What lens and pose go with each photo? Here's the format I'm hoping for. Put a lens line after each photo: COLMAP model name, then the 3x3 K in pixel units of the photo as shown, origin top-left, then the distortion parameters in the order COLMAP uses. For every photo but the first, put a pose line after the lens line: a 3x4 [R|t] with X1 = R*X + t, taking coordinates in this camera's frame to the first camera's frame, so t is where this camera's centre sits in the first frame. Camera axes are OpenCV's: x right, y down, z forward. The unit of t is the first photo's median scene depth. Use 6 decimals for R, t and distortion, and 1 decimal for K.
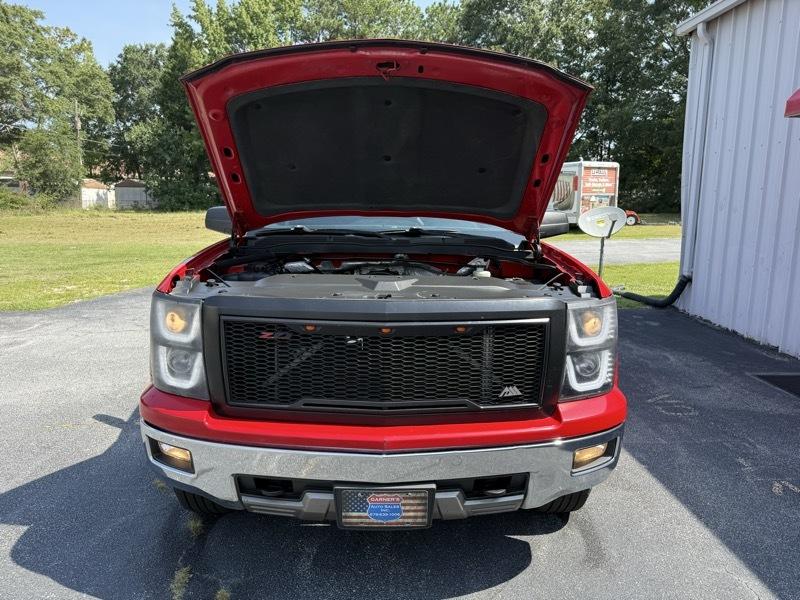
lens RADIAL K [[570.2, 0, 395.5], [0, 570.2, 301.5], [0, 0, 1]] dist [0.043840, -0.053846]
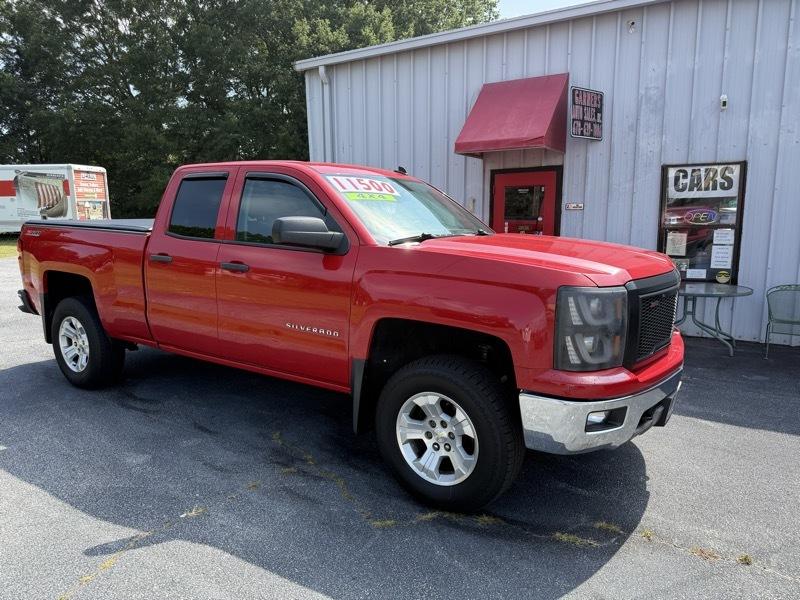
lens RADIAL K [[570.2, 0, 399.6], [0, 570.2, 300.8], [0, 0, 1]] dist [0.043840, -0.053846]
pose [[0.570548, -0.134467, 0.810181, -0.622768], [0.143307, 0.987671, 0.063005, -0.047089], [-0.808664, 0.080157, 0.582784, 0.245702]]
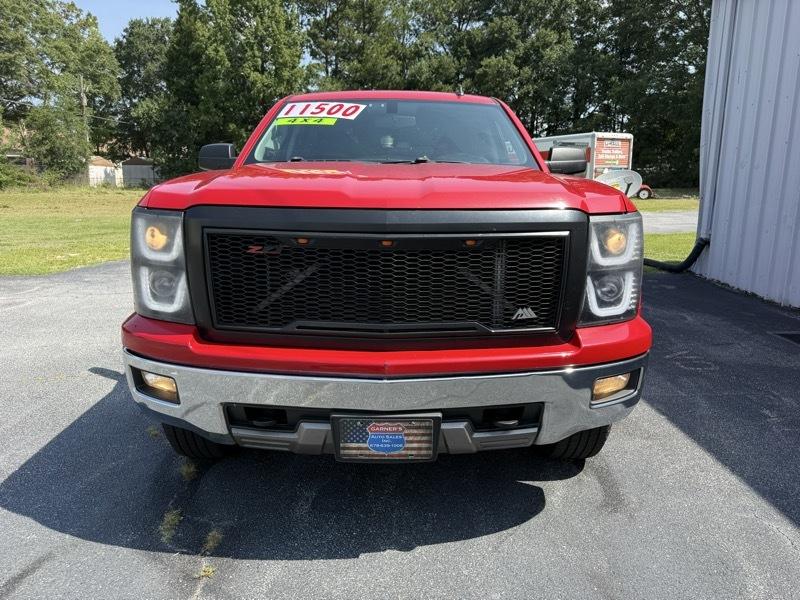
lens RADIAL K [[570.2, 0, 397.2], [0, 570.2, 302.8], [0, 0, 1]] dist [0.043840, -0.053846]
pose [[0.999915, -0.000597, -0.012998, 0.004035], [0.001077, 0.999317, 0.036950, 0.039932], [0.012967, -0.036961, 0.999233, 0.034616]]
